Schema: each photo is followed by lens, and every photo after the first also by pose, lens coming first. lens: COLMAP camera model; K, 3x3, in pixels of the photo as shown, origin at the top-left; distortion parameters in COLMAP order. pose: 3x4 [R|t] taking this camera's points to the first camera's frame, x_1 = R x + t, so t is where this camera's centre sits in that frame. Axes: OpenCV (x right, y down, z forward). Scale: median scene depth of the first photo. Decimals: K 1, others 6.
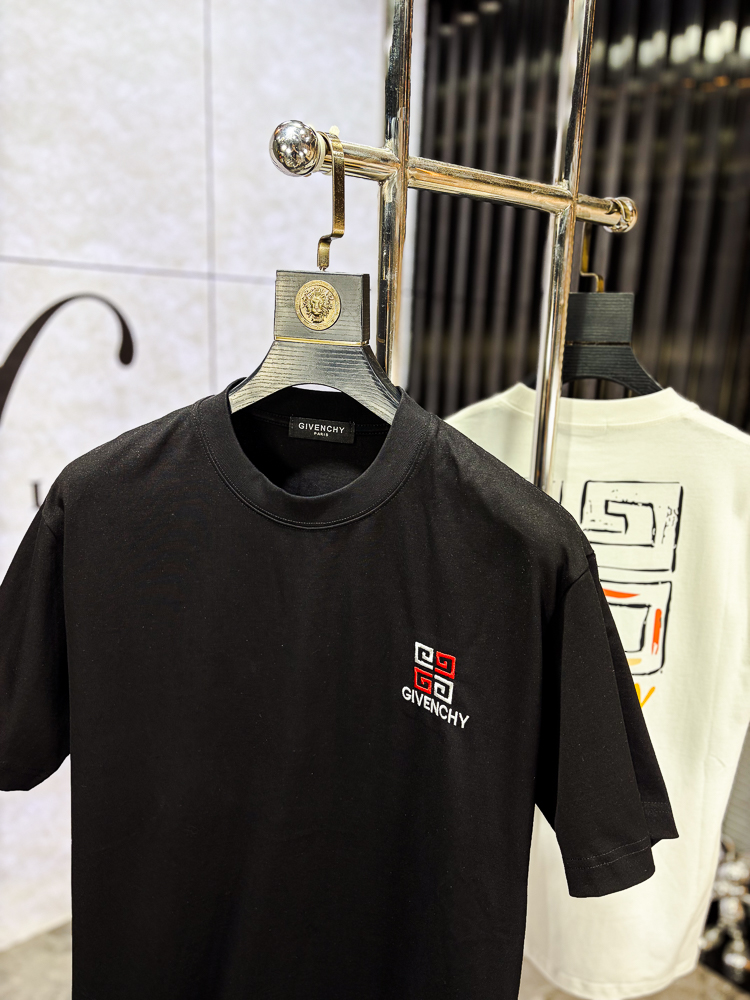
lens RADIAL K [[764.5, 0, 360.0], [0, 764.5, 518.9], [0, 0, 1]] dist [0.113292, -0.148056]
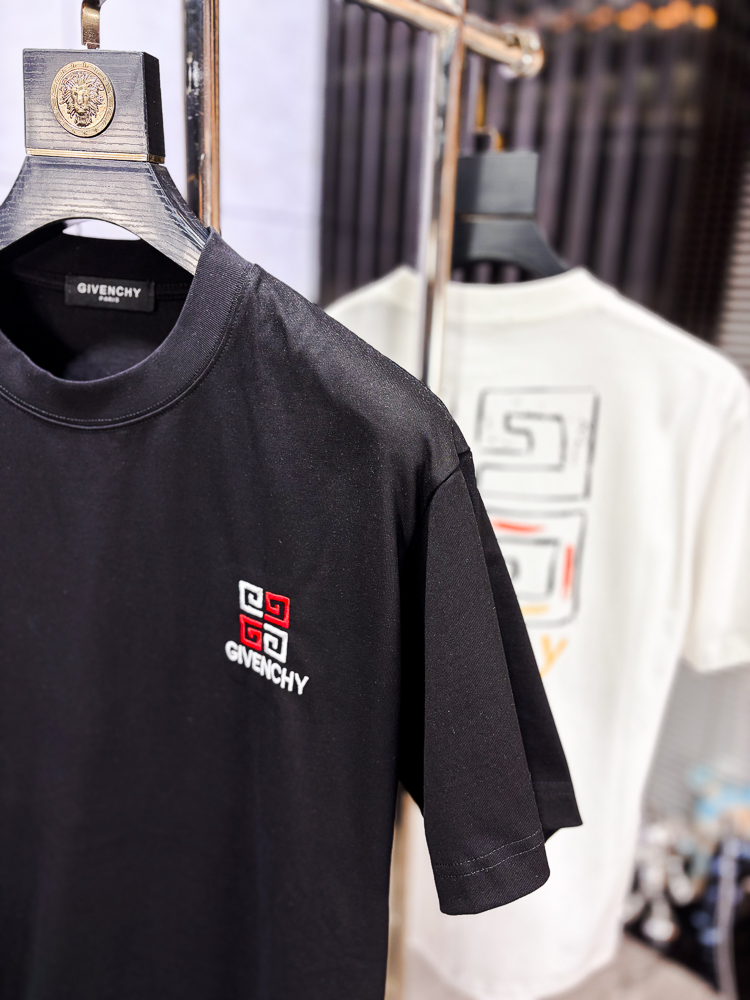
lens RADIAL K [[764.5, 0, 360.0], [0, 764.5, 518.9], [0, 0, 1]] dist [0.113292, -0.148056]
pose [[0.996727, -0.015098, 0.079414, 0.127711], [0.012096, 0.999199, 0.038151, 0.073346], [-0.079926, -0.037065, 0.996111, 0.257294]]
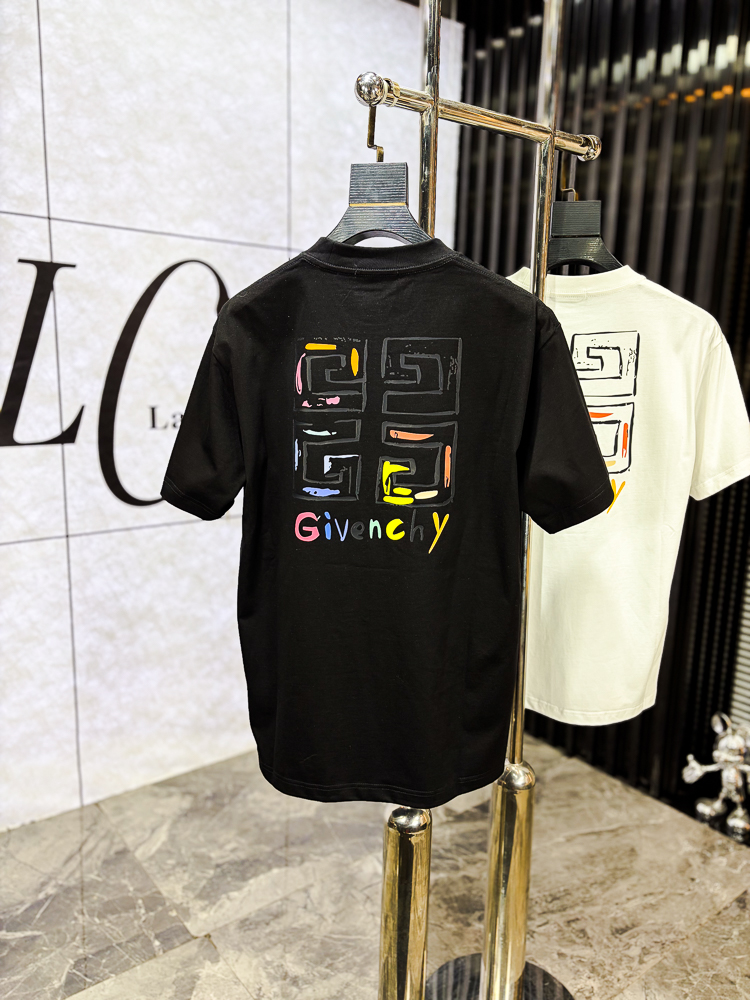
lens RADIAL K [[764.5, 0, 360.0], [0, 764.5, 518.9], [0, 0, 1]] dist [0.113292, -0.148056]
pose [[0.997906, 0.000532, -0.064673, 0.004847], [-0.003413, 0.999006, -0.044455, 0.478873], [0.064585, 0.044583, 0.996916, -0.582063]]
